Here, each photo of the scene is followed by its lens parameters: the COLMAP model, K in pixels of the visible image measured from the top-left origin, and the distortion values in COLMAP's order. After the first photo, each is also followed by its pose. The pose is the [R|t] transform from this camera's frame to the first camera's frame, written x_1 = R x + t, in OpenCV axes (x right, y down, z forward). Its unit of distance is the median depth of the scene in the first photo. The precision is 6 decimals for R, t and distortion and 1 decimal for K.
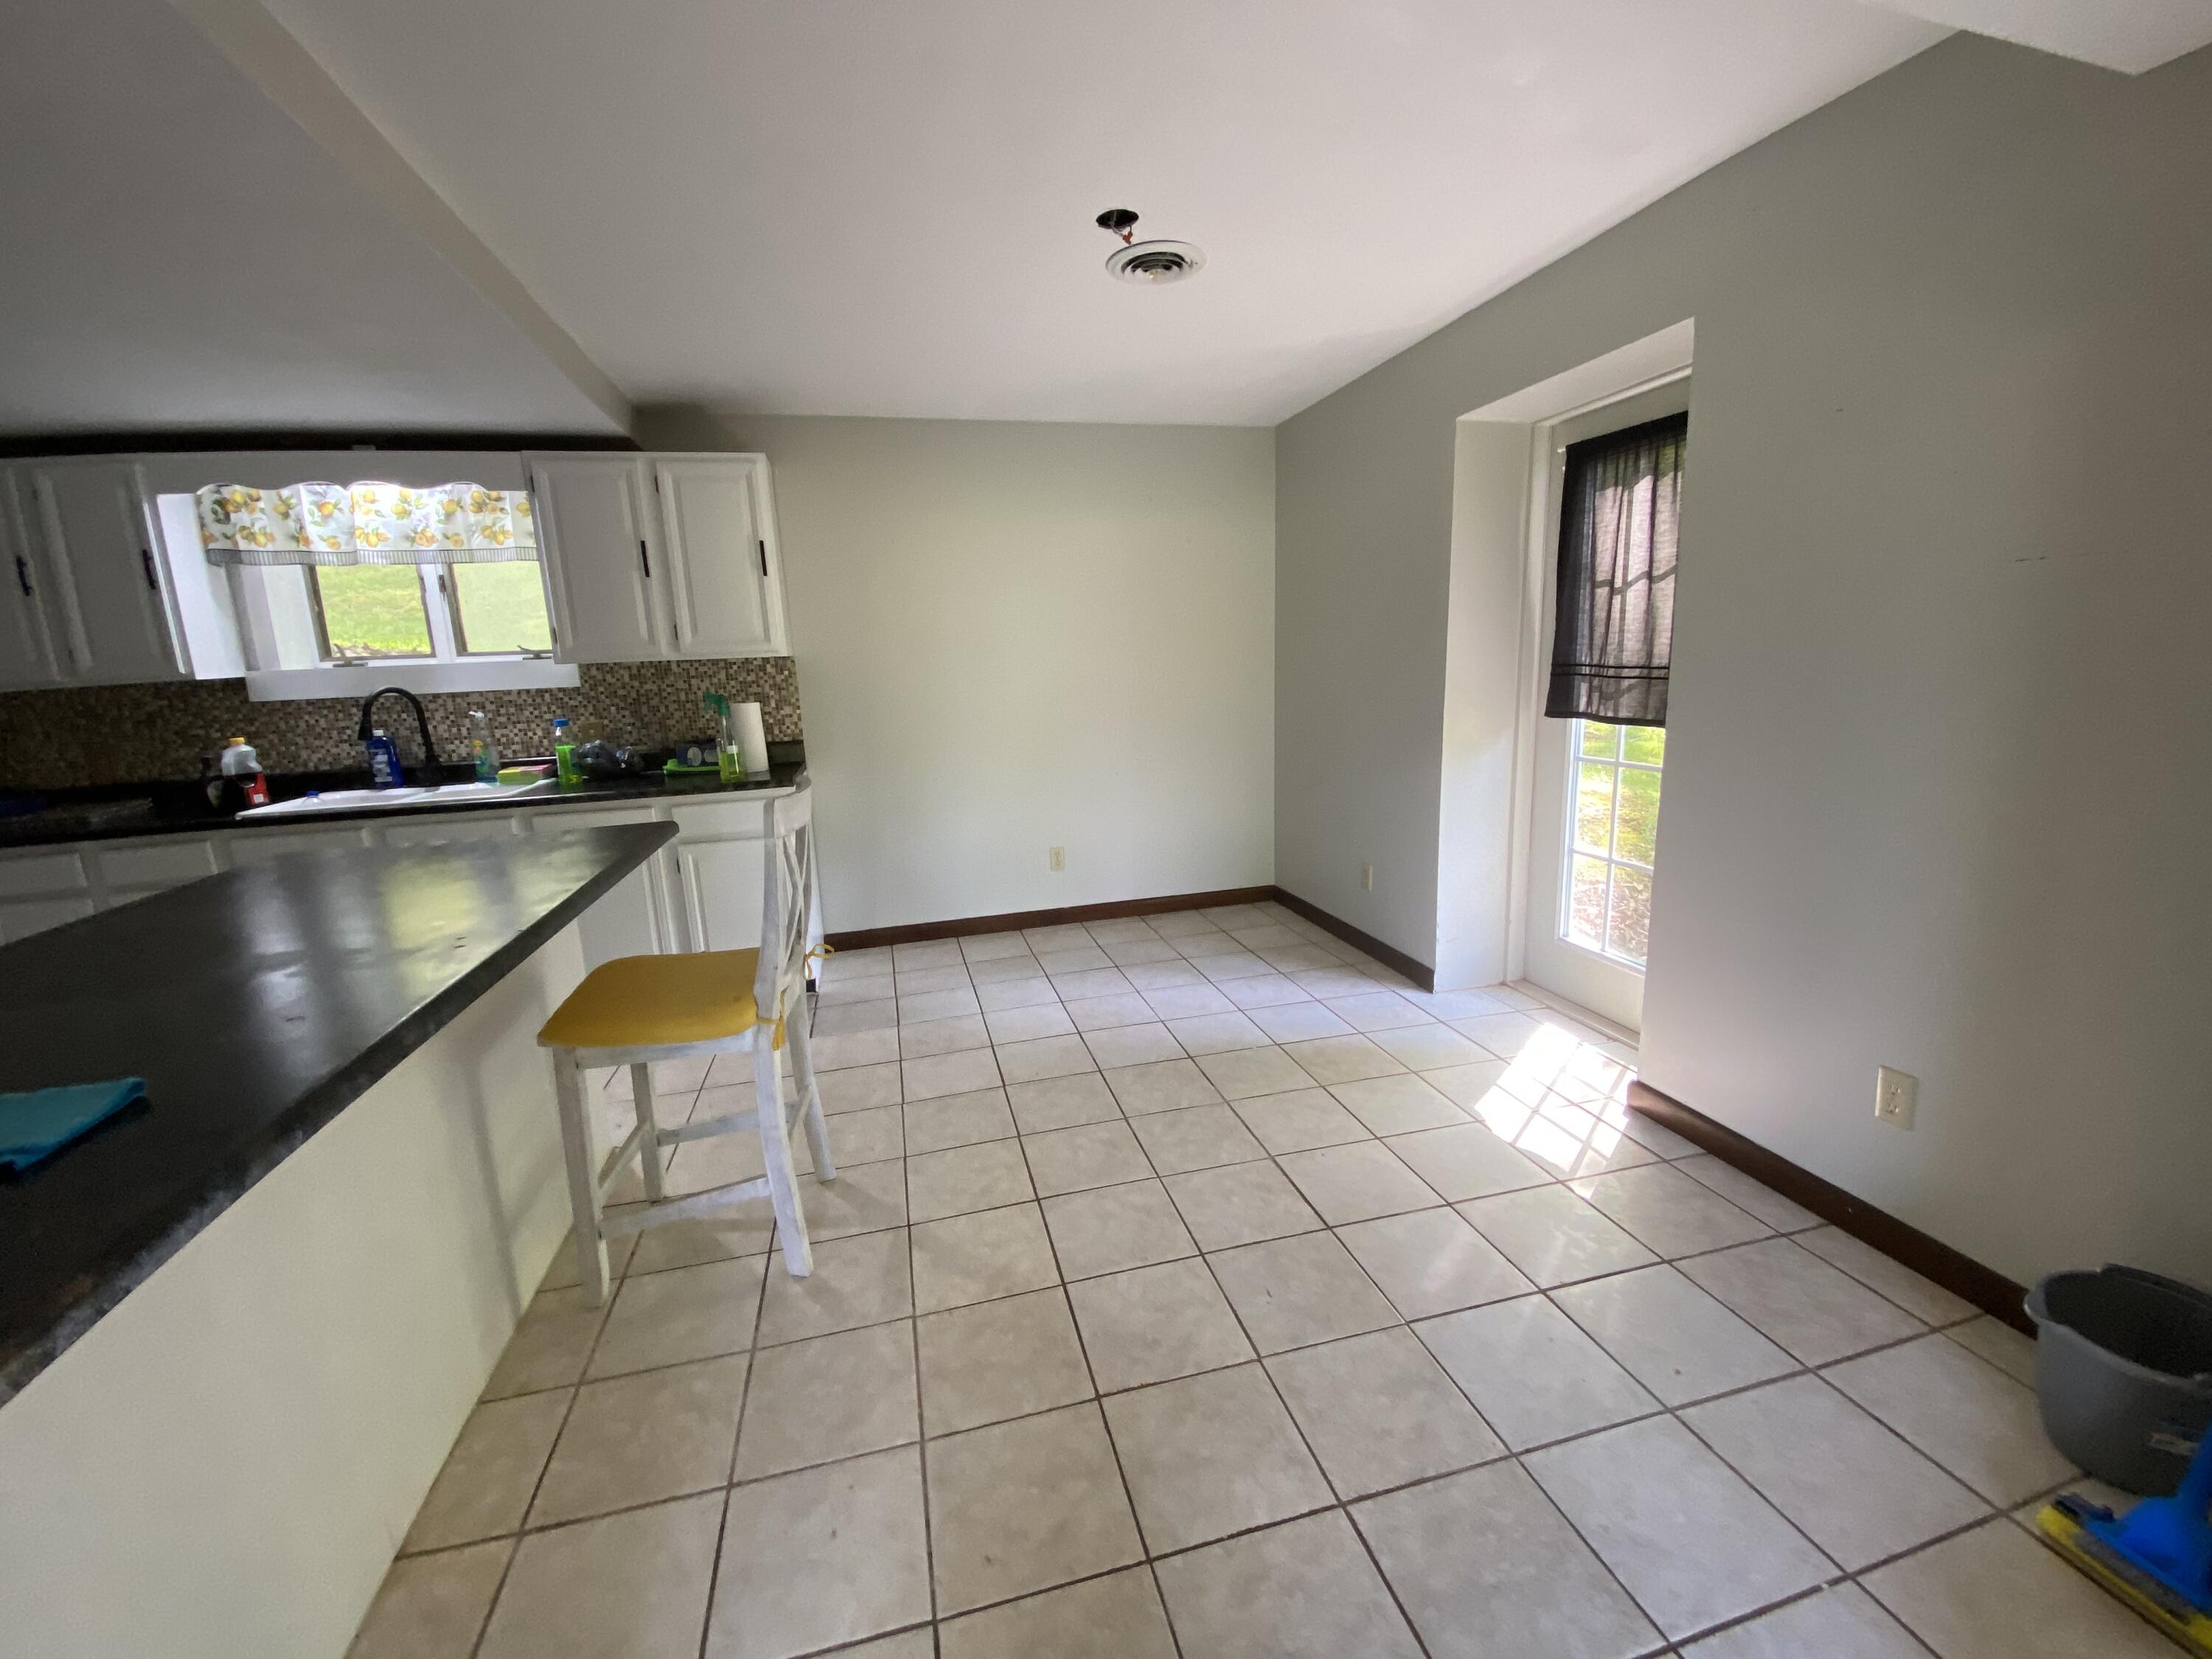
lens RADIAL K [[900.3, 0, 1109.8], [0, 900.3, 832.2], [0, 0, 1]] dist [0.001966, 0.000028]
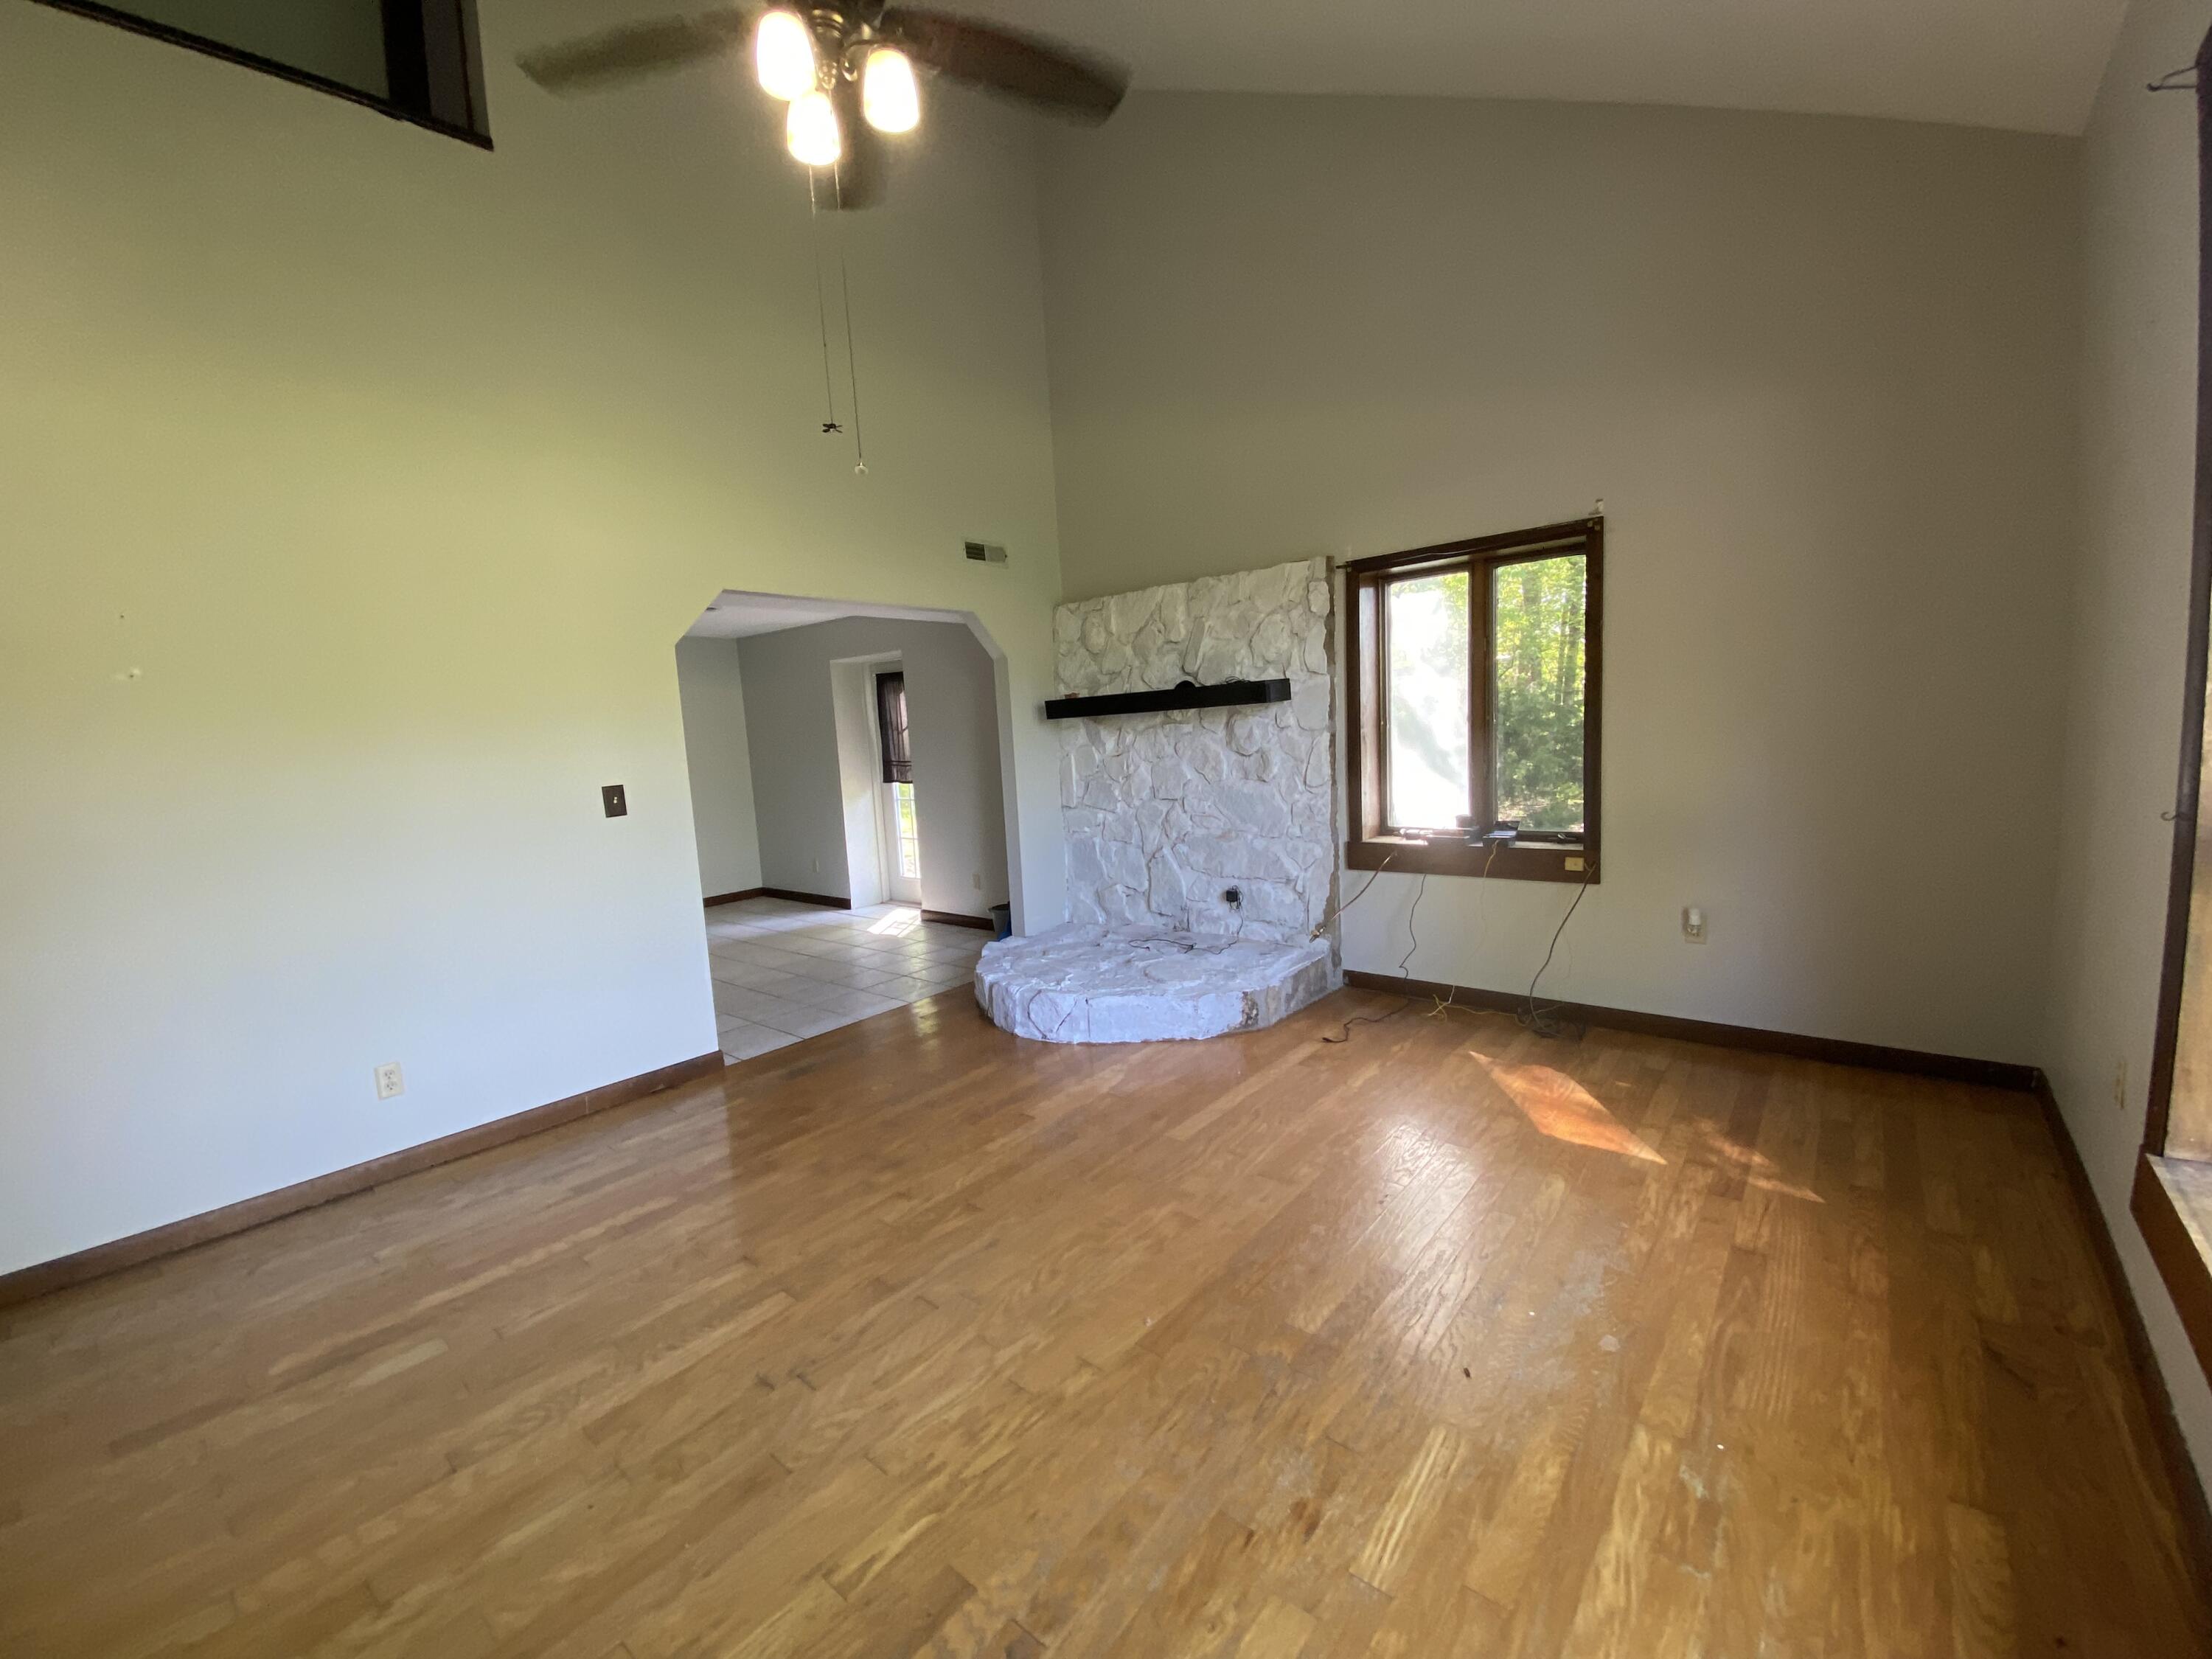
lens RADIAL K [[900.3, 0, 1106.9], [0, 900.3, 831.2], [0, 0, 1]] dist [0.001966, 0.000028]
pose [[0.813739, -0.076012, 0.576238, -0.431517], [0.134422, 0.989145, -0.059346, 0.227102], [-0.565472, 0.125752, 0.815124, -1.305052]]
